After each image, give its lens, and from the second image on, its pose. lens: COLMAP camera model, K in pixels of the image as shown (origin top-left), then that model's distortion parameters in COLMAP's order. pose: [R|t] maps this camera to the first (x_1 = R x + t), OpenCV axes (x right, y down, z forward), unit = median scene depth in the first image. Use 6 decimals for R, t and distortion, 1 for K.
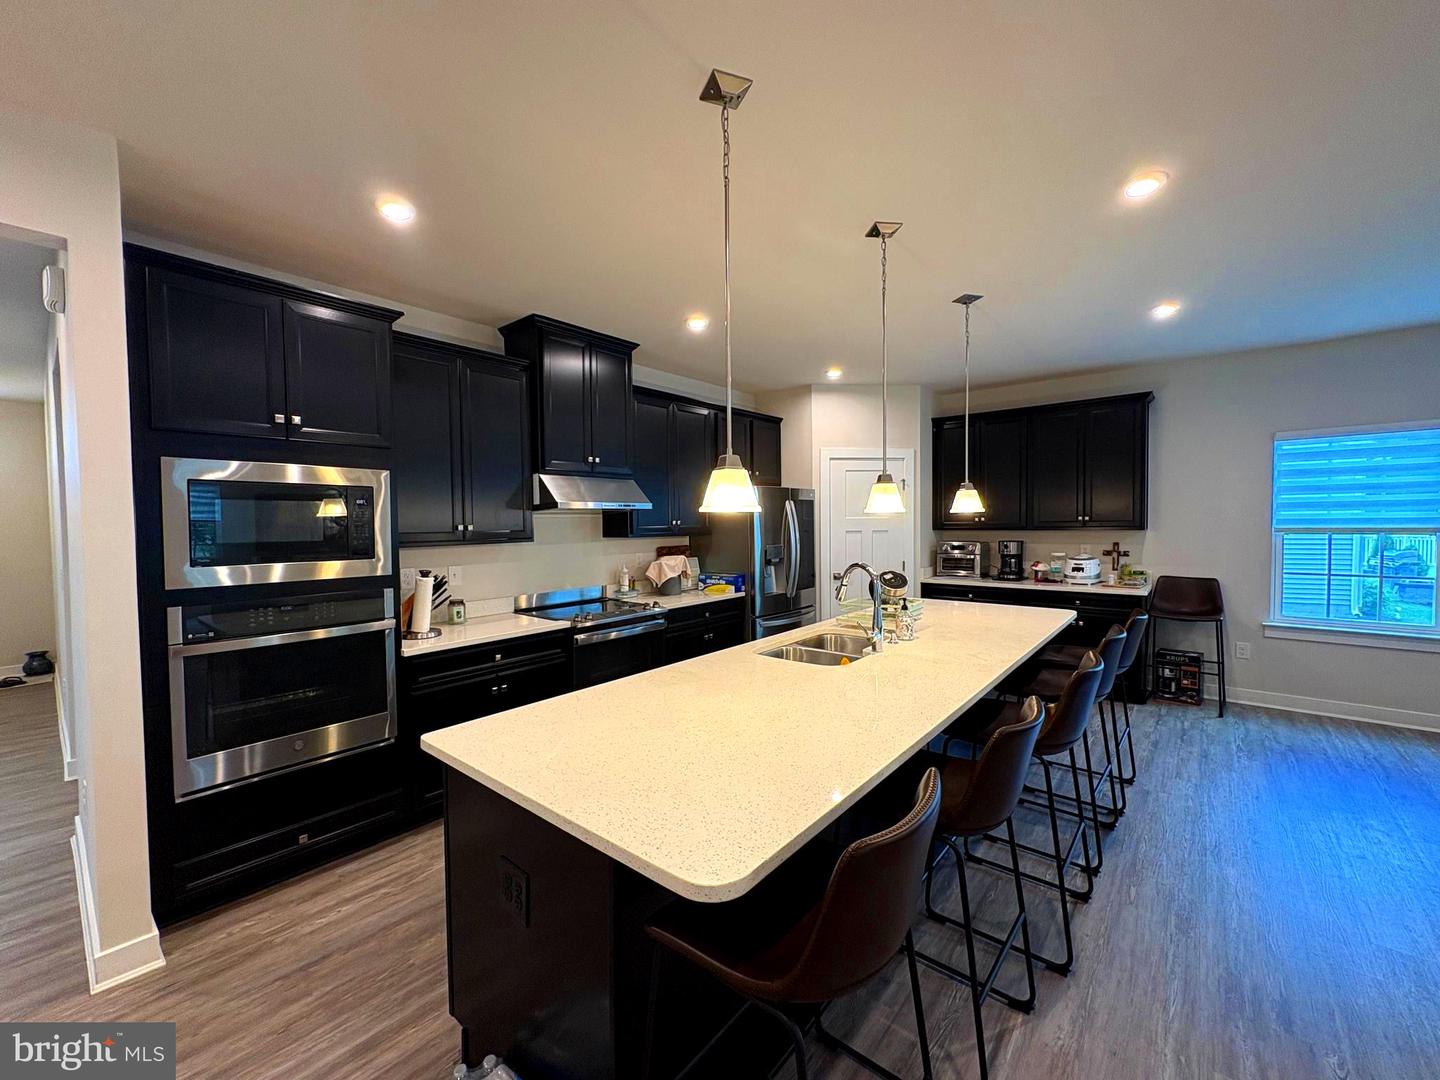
lens RADIAL K [[575.6, 0, 718.9], [0, 575.6, 547.4], [0, 0, 1]] dist [-0.000301, 0.000051]
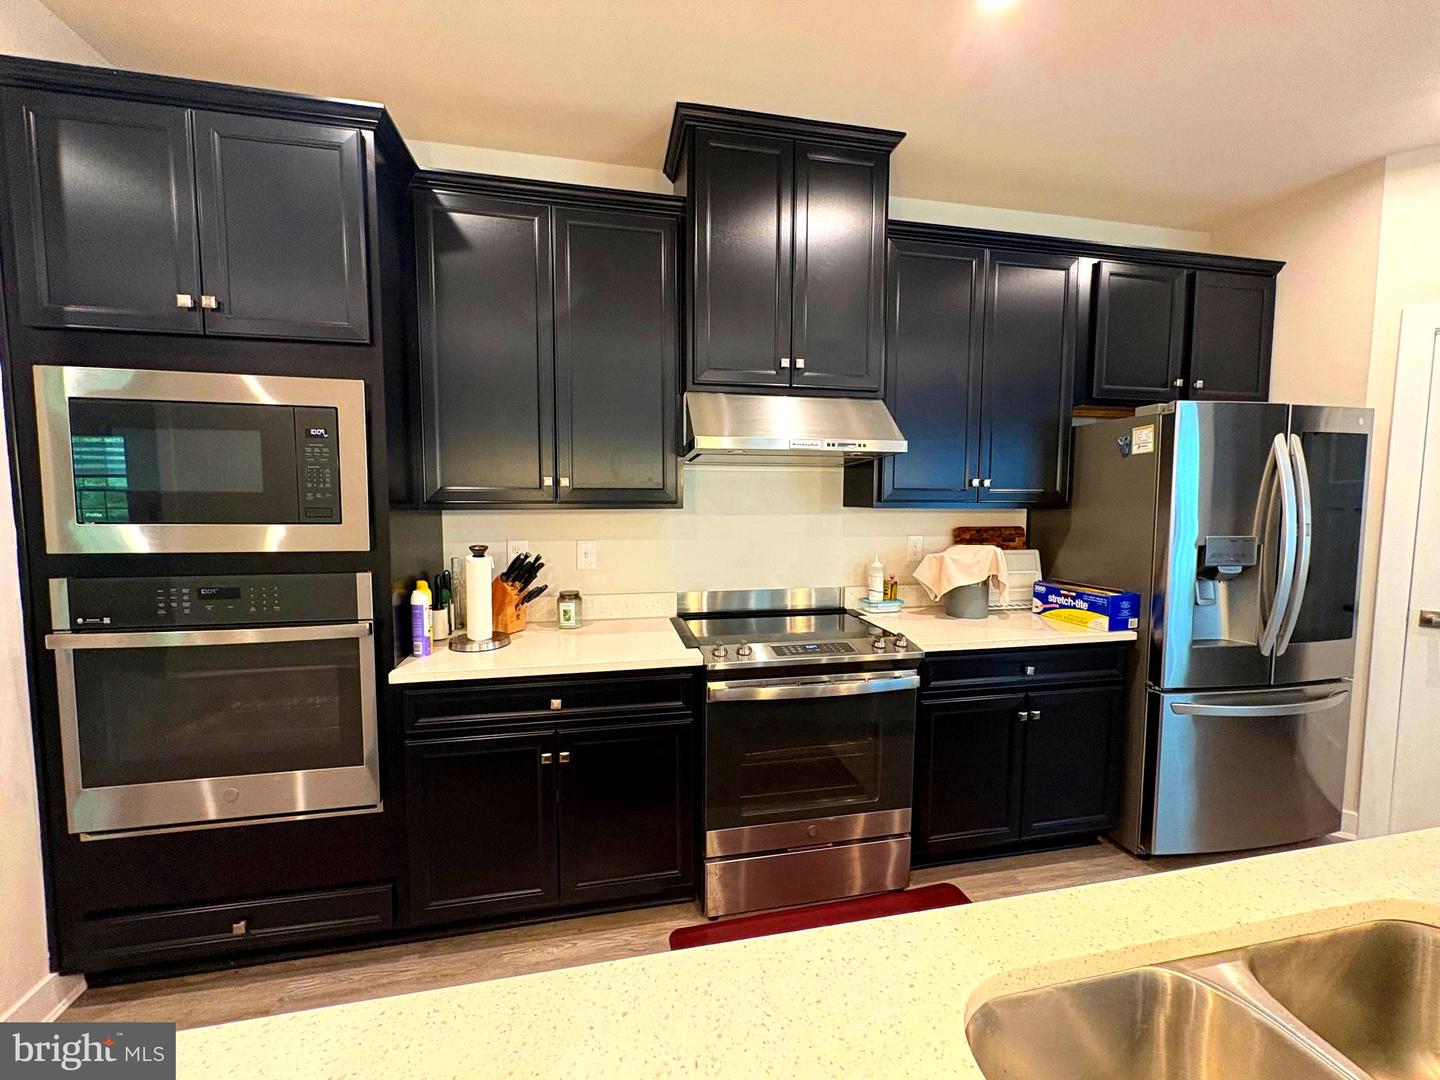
lens RADIAL K [[575.6, 0, 717.1], [0, 575.6, 539.5], [0, 0, 1]] dist [-0.000301, 0.000051]
pose [[0.786871, 0.060804, -0.614114, 0.063371], [-0.041178, 0.998090, 0.046060, -0.005498], [0.615742, -0.010955, 0.787872, 0.445779]]
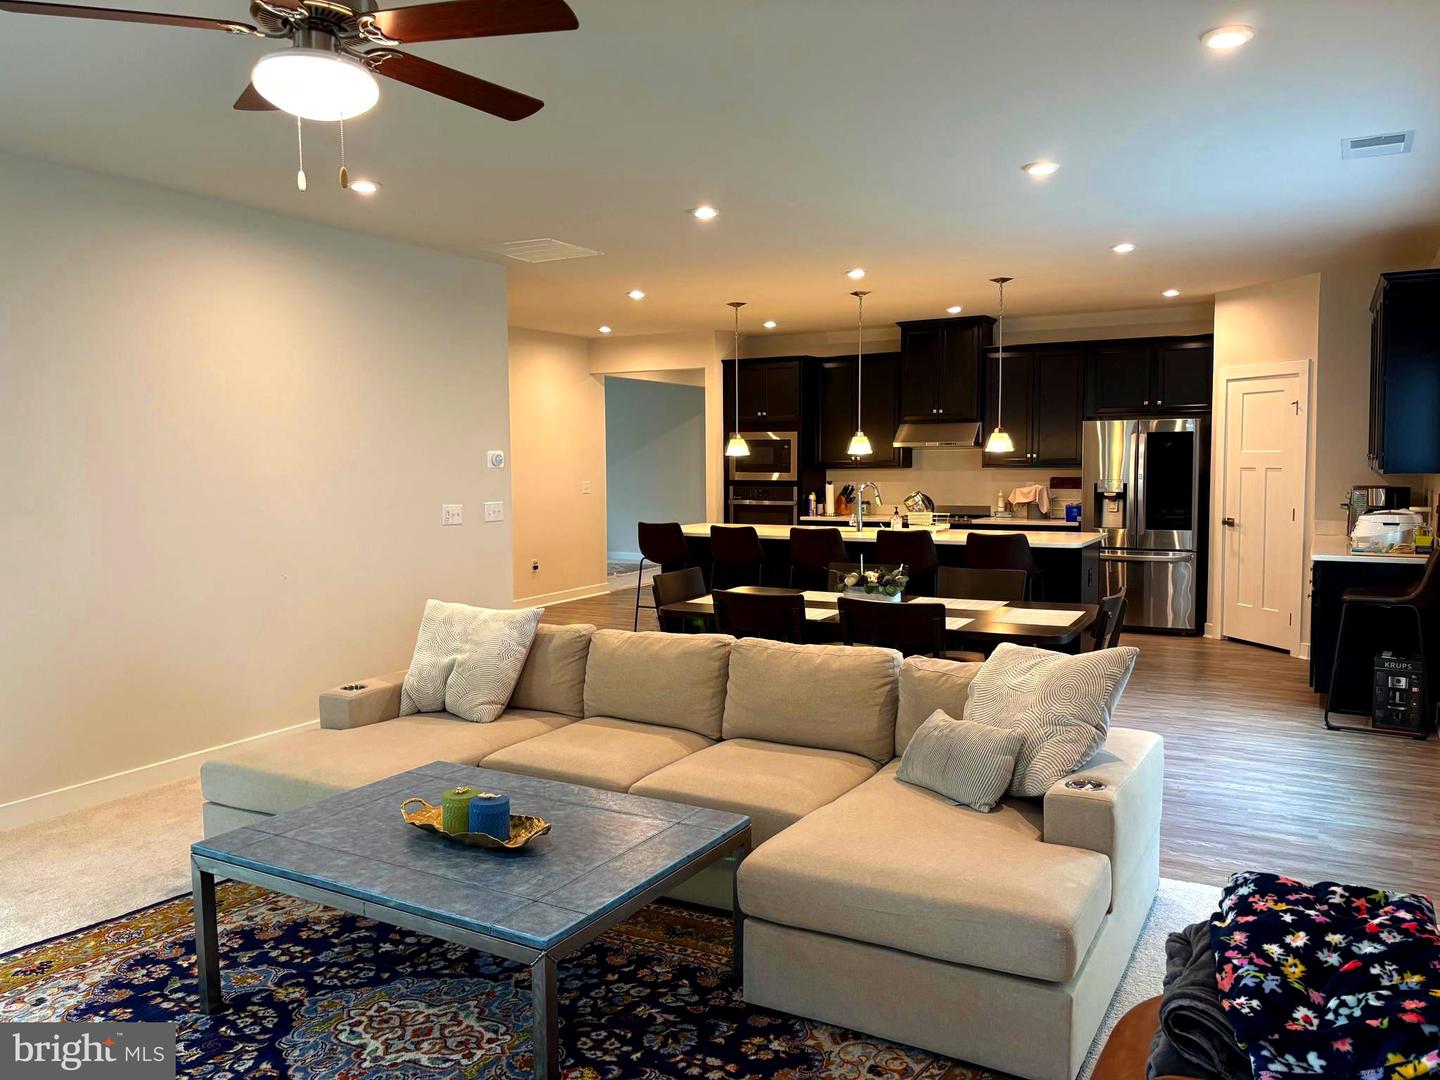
lens RADIAL K [[1079.2, 0, 705.2], [0, 1079.2, 543.2], [0, 0, 1]] dist [0.057046, -0.014312]
pose [[0.177793, 0.090879, -0.979863, 1.987730], [-0.039098, 0.995593, 0.085243, -0.029469], [0.983291, 0.023156, 0.180562, -0.029925]]
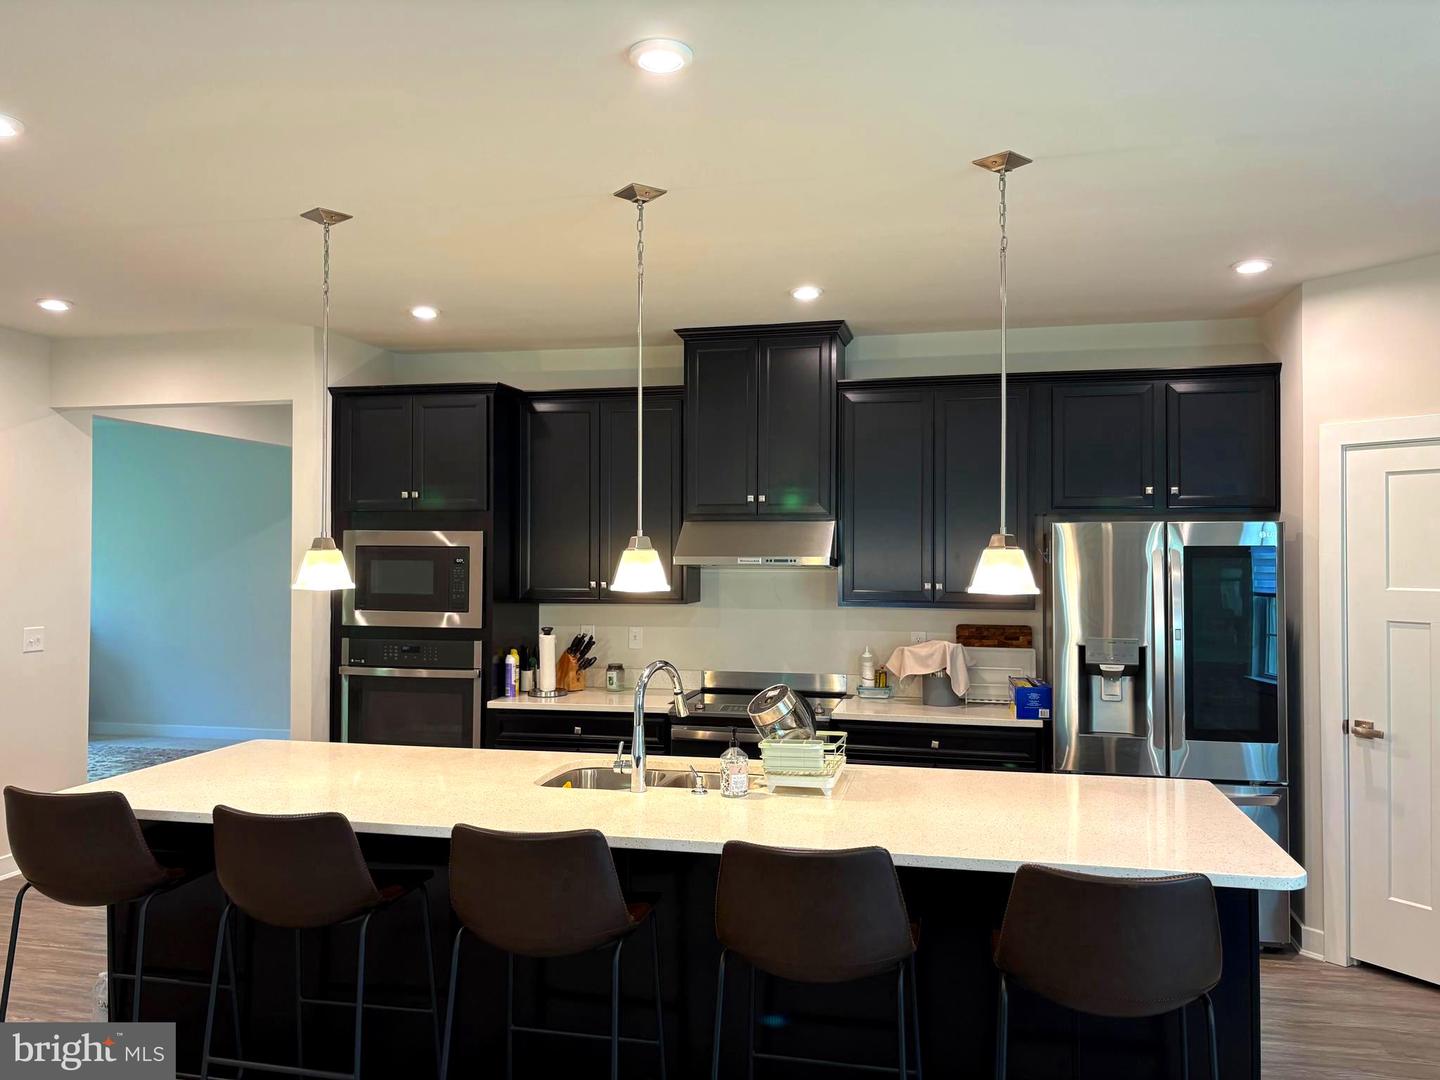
lens RADIAL K [[1079.2, 0, 721.2], [0, 1079.2, 539.2], [0, 0, 1]] dist [0.057046, -0.014312]
pose [[0.457214, 0.002633, -0.889353, 0.854486], [-0.048456, 0.998584, -0.021955, -0.057318], [0.888036, 0.053133, 0.456694, 0.281553]]
